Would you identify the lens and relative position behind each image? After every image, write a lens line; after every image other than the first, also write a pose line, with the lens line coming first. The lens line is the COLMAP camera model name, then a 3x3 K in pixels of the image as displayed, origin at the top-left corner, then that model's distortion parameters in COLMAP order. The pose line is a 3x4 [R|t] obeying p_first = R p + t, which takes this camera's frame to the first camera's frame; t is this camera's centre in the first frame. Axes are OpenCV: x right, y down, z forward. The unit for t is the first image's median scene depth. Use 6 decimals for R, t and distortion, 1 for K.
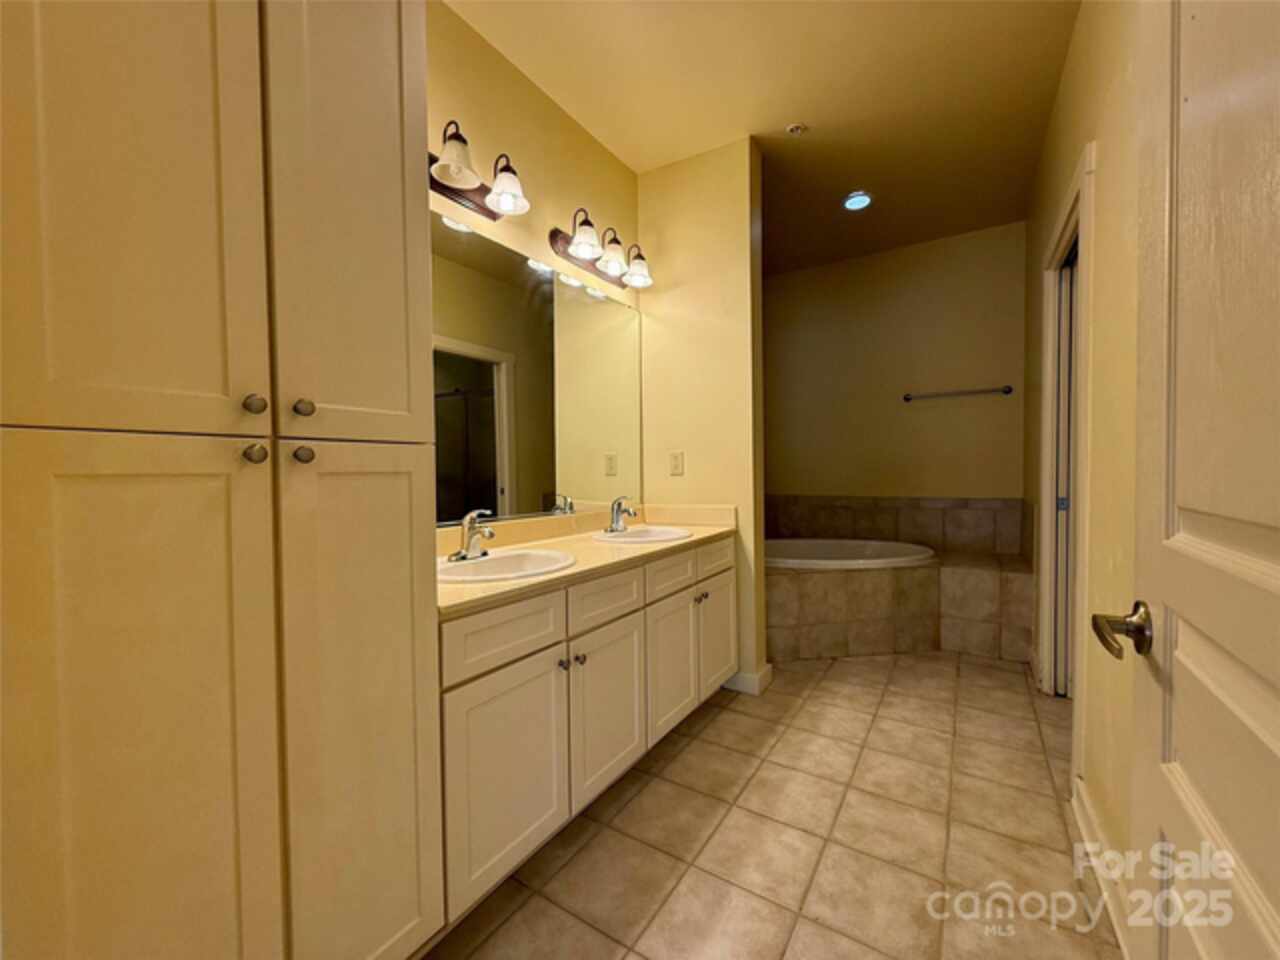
lens RADIAL K [[509.0, 0, 640.3], [0, 509.0, 482.1], [0, 0, 1]] dist [-0.000460, 0.000035]
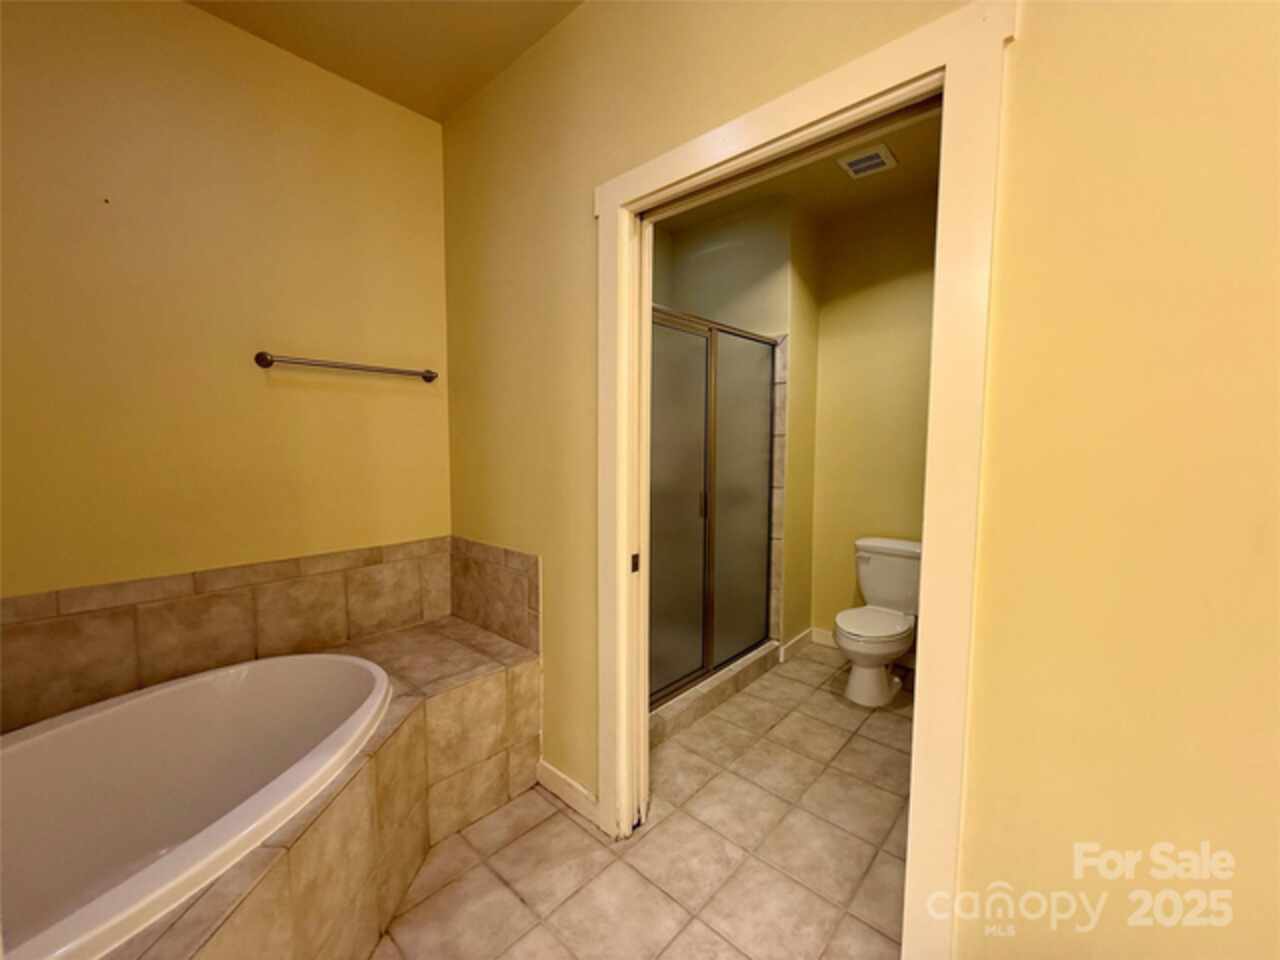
lens RADIAL K [[509.0, 0, 641.0], [0, 509.0, 475.9], [0, 0, 1]] dist [-0.000460, 0.000035]
pose [[0.163720, -0.050596, 0.985209, 0.103839], [0.018114, 0.998670, 0.048277, -0.077319], [-0.986341, 0.009942, 0.164418, 0.616518]]
